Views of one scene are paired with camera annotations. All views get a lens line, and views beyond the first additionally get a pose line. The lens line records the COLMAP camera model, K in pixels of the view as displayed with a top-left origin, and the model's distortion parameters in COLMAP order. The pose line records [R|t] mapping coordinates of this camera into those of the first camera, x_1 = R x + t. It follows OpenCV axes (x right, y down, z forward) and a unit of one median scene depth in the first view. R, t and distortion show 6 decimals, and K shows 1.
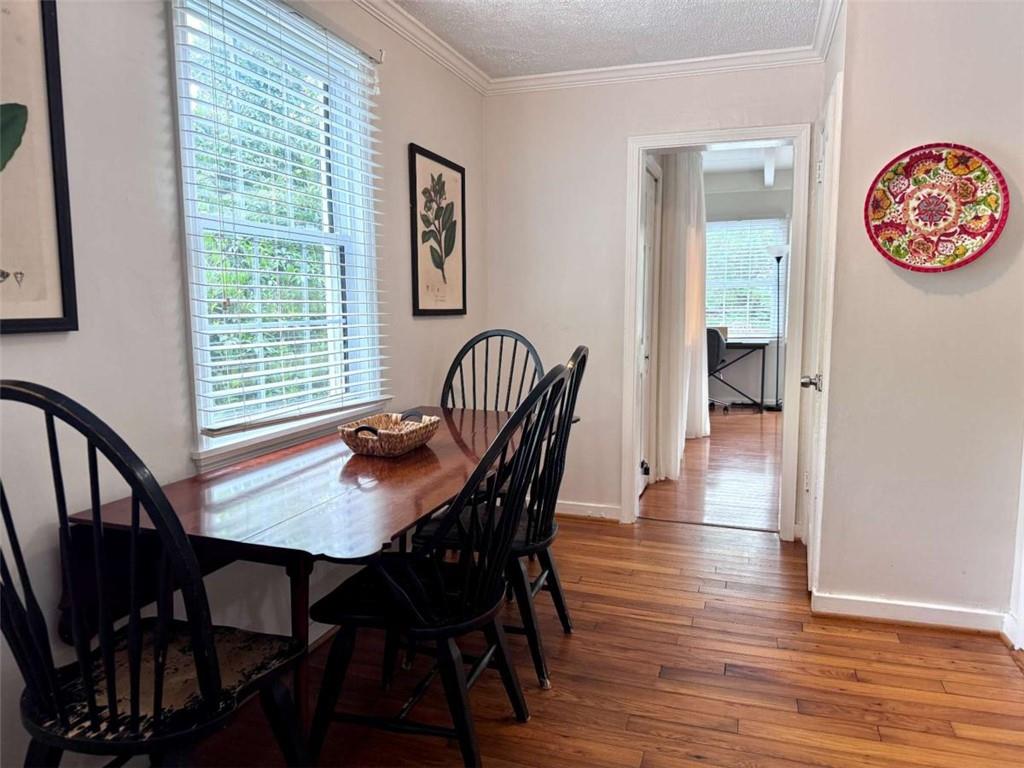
lens RADIAL K [[717.2, 0, 509.2], [0, 717.2, 392.2], [0, 0, 1]] dist [0.036052, -0.057341]
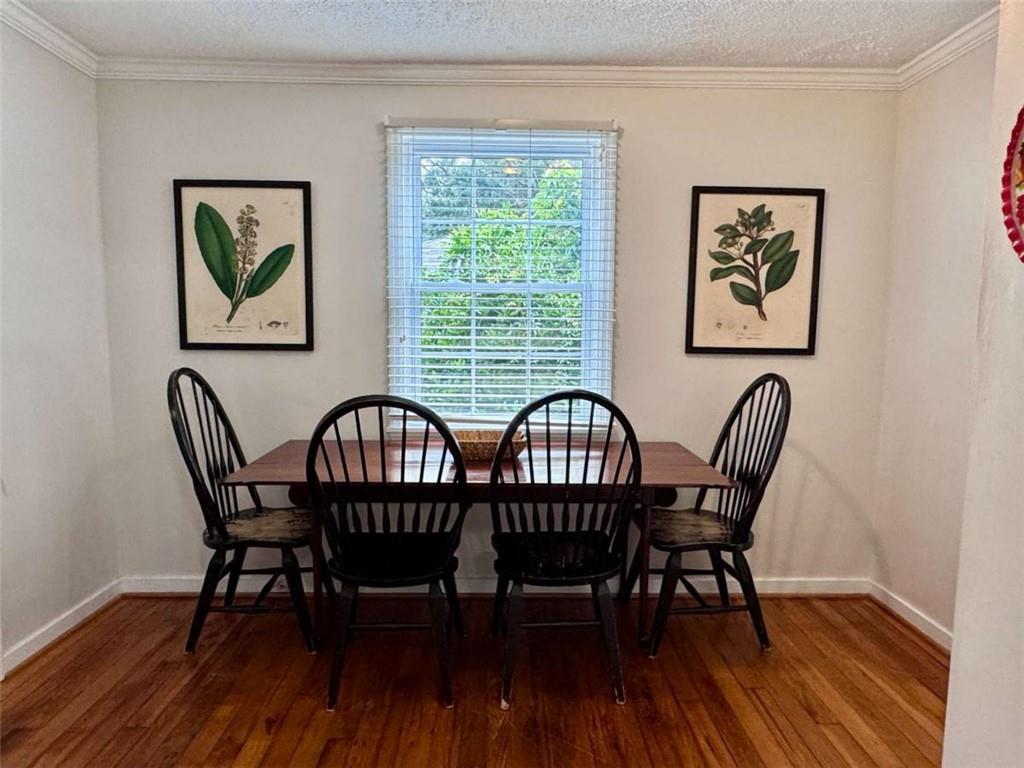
lens RADIAL K [[626.0, 0, 511.2], [0, 626.0, 389.4], [0, 0, 1]] dist [-0.008240, -0.006828]
pose [[0.343174, 0.097063, -0.934243, 0.601049], [-0.127068, 0.990300, 0.056211, -0.071959], [0.930637, 0.099422, 0.352179, 0.449648]]
